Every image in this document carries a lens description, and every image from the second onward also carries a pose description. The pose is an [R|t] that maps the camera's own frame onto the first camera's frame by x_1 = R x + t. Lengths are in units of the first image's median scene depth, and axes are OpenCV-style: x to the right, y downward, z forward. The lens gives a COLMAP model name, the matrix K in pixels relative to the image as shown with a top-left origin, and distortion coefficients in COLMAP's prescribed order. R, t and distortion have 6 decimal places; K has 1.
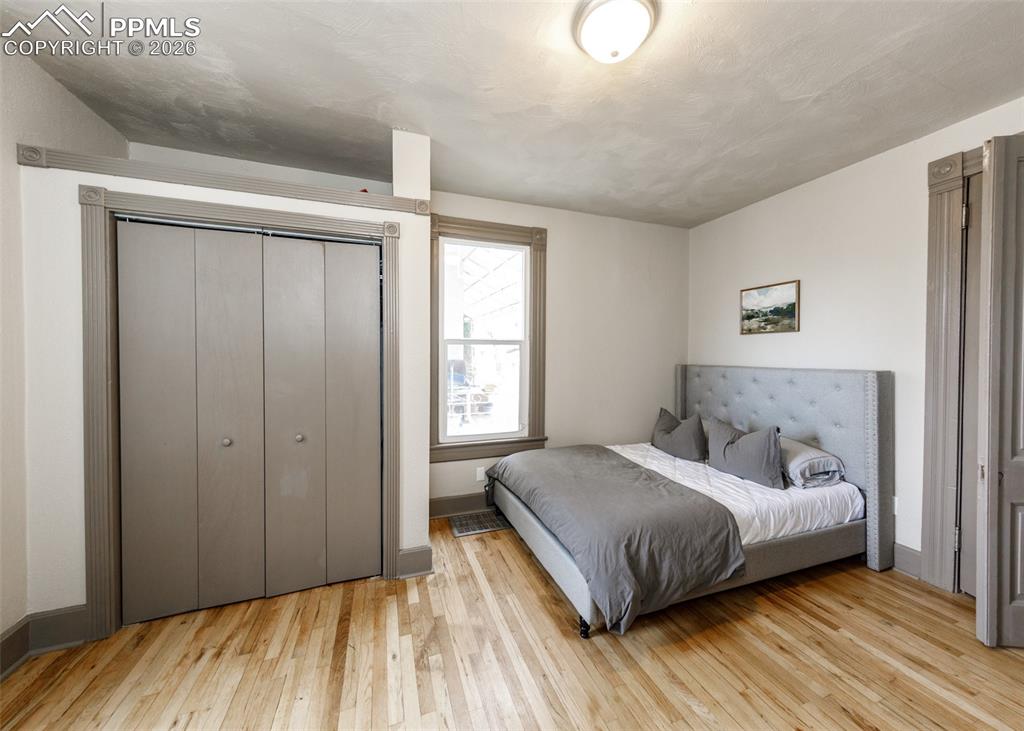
lens RADIAL K [[365.0, 0, 518.8], [0, 365.0, 359.1], [0, 0, 1]] dist [0.002307, -0.000417]
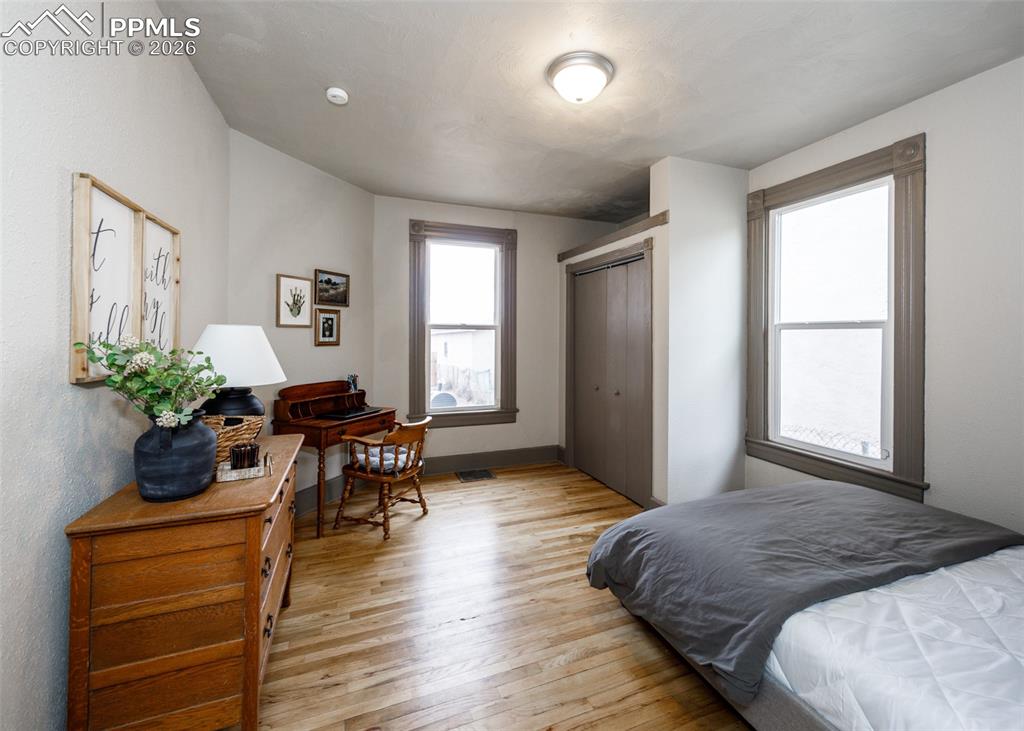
lens RADIAL K [[452.1, 0, 552.7], [0, 452.1, 330.1], [0, 0, 1]] dist [0.003262, -0.000200]
pose [[0.060318, -0.012429, -0.998102, 1.198083], [-0.023664, 0.999624, -0.013878, -0.015333], [0.997899, 0.024457, 0.060001, 0.550673]]
